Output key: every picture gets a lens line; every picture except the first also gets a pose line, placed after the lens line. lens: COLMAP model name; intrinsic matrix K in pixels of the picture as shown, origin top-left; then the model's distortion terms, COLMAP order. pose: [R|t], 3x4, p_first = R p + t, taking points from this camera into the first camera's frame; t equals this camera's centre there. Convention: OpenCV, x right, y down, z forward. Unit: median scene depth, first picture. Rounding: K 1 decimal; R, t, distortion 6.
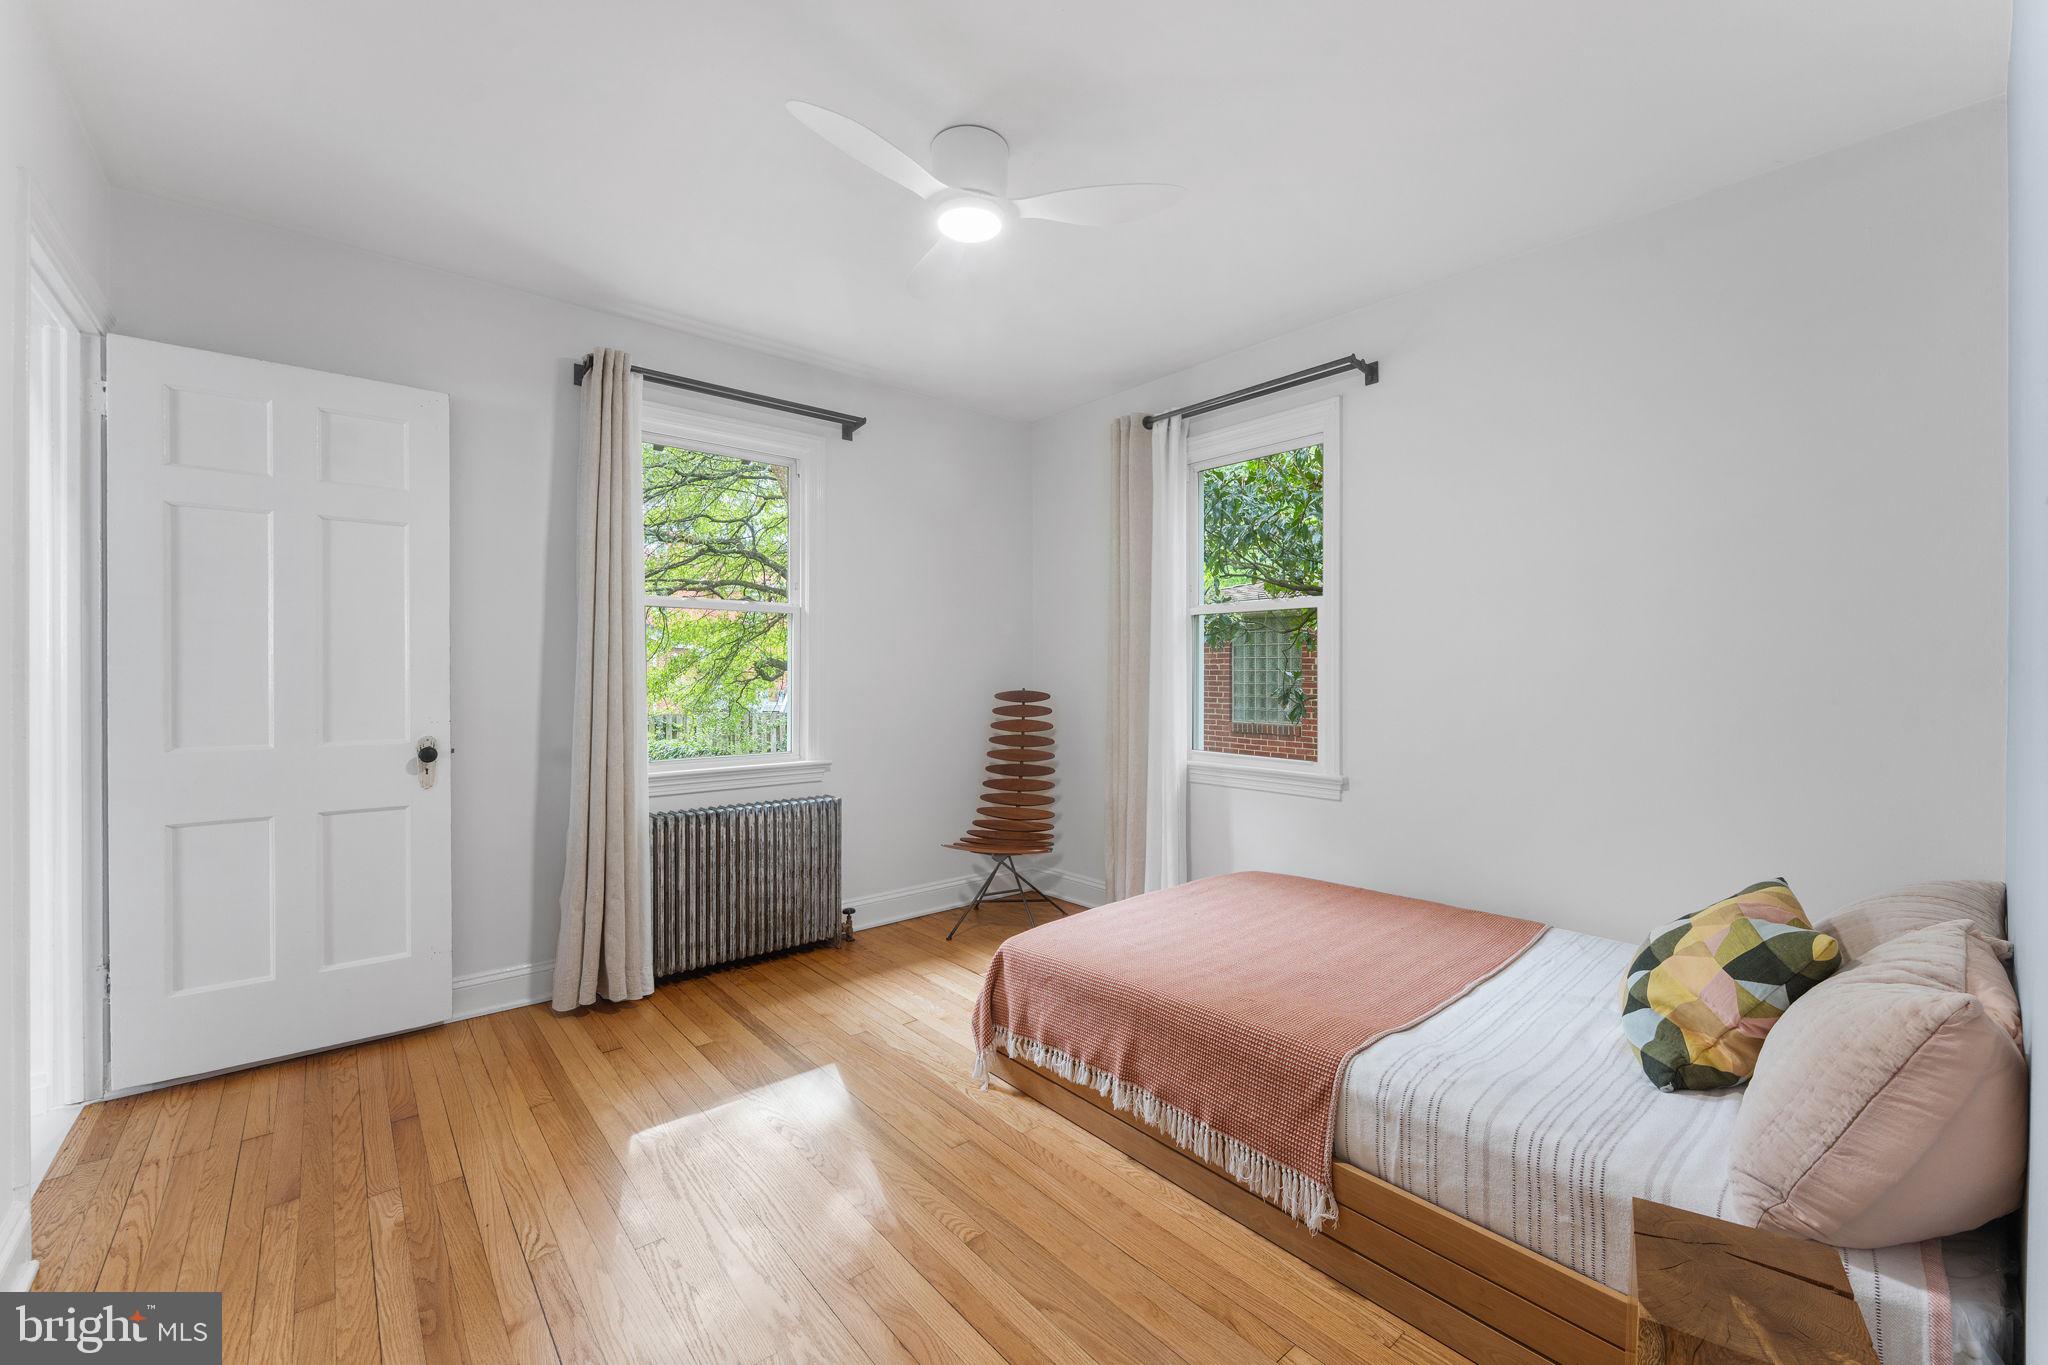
lens RADIAL K [[835.3, 0, 1027.7], [0, 835.3, 680.2], [0, 0, 1]] dist [0.003304, 0.000093]
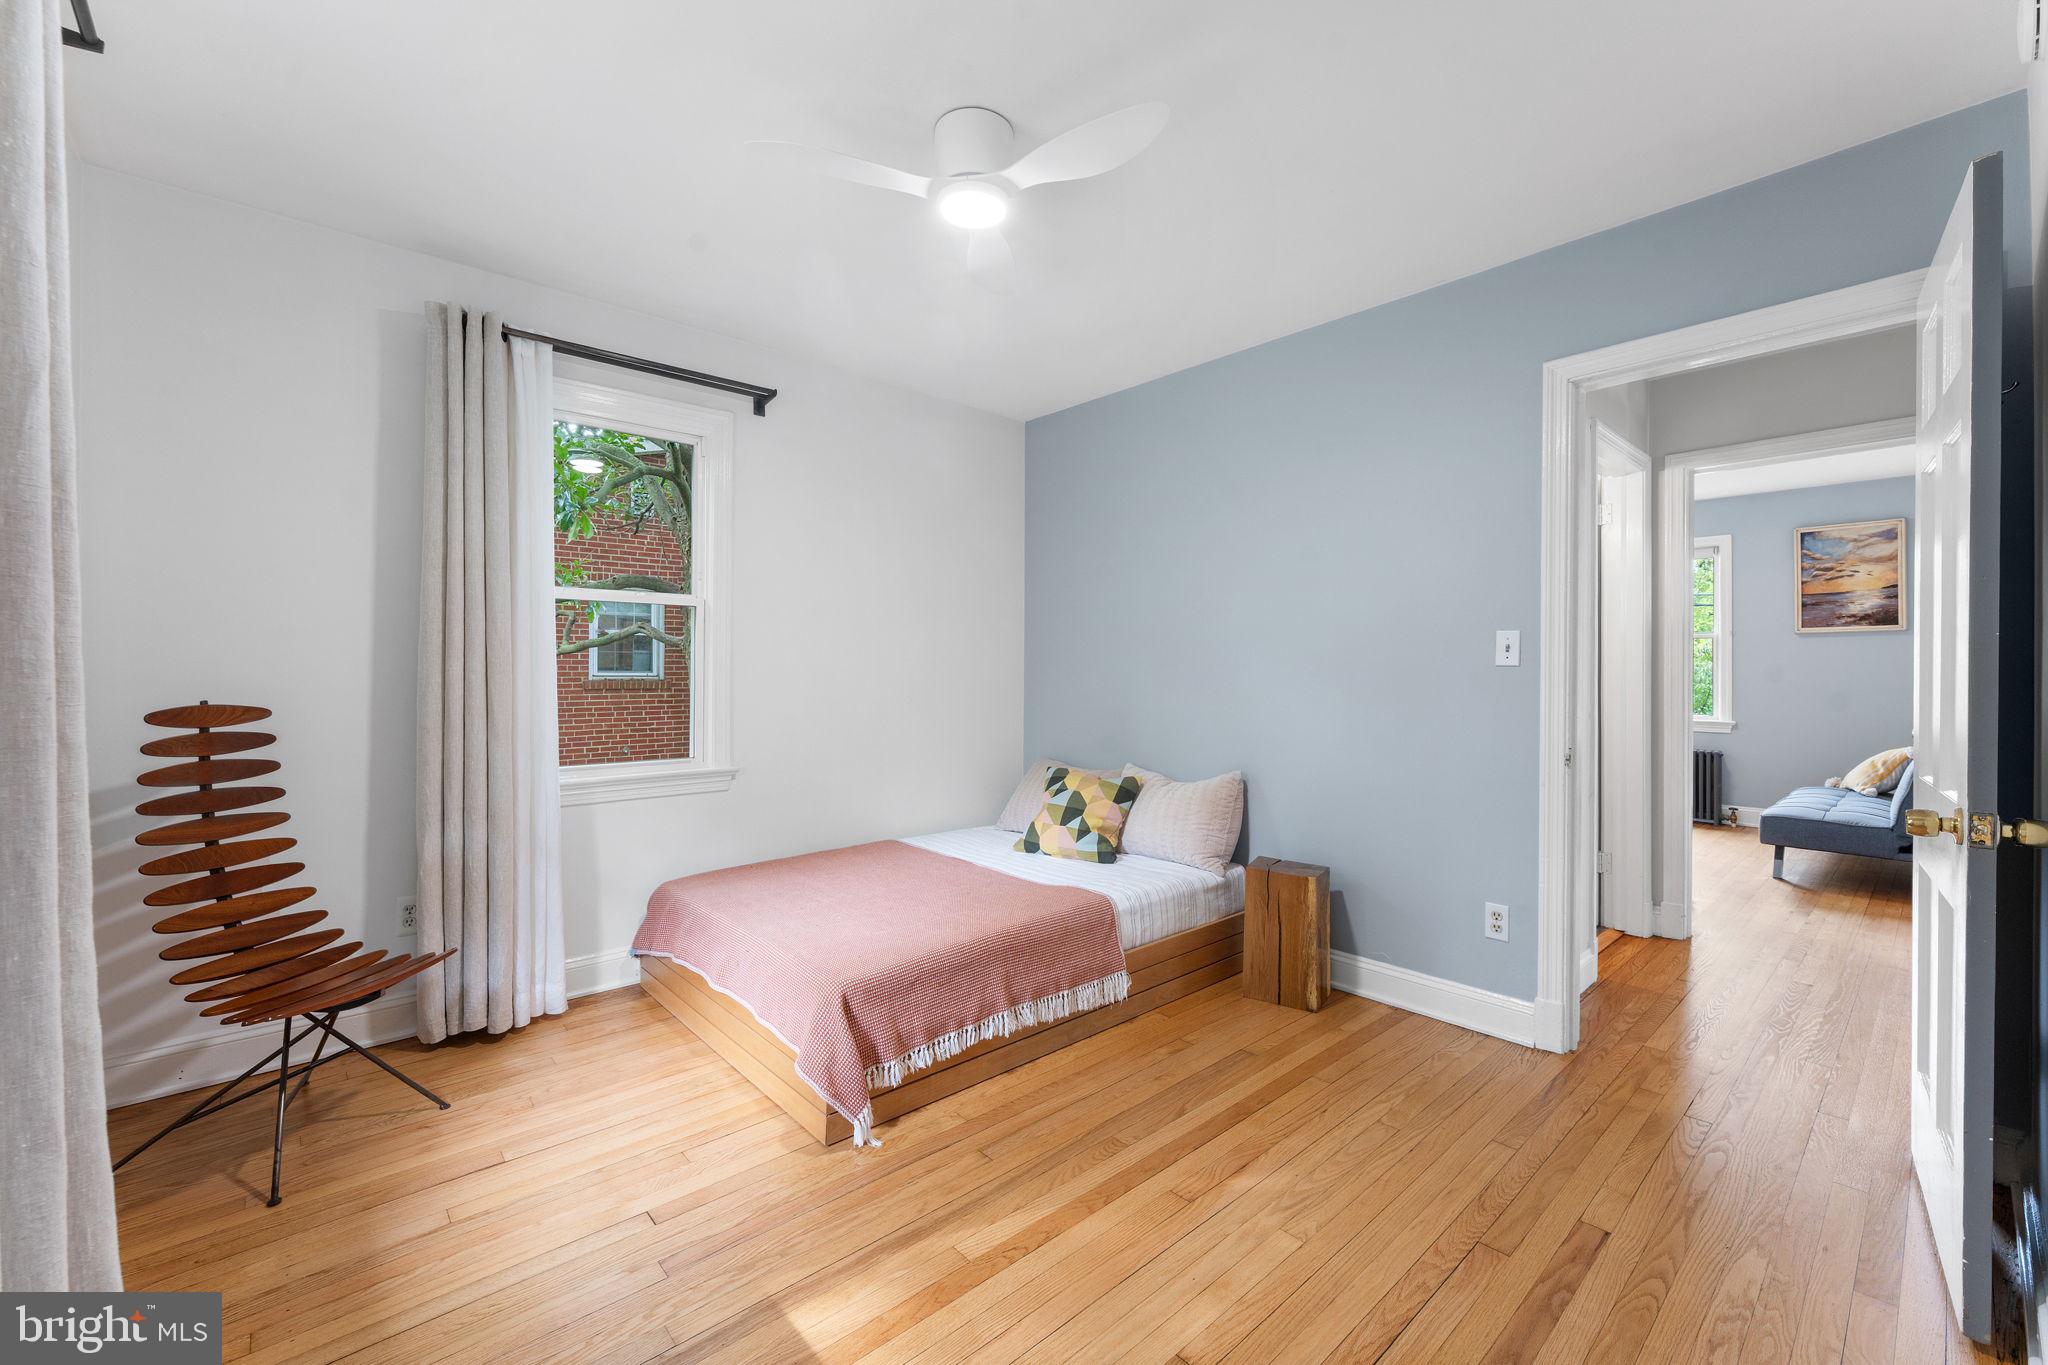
lens RADIAL K [[835.3, 0, 1025.6], [0, 835.3, 672.8], [0, 0, 1]] dist [0.003304, 0.000093]
pose [[-0.024626, -0.002762, 0.999693, -1.038533], [0.011896, 0.999925, 0.003056, -0.006042], [-0.999626, 0.011967, -0.024592, 0.959986]]
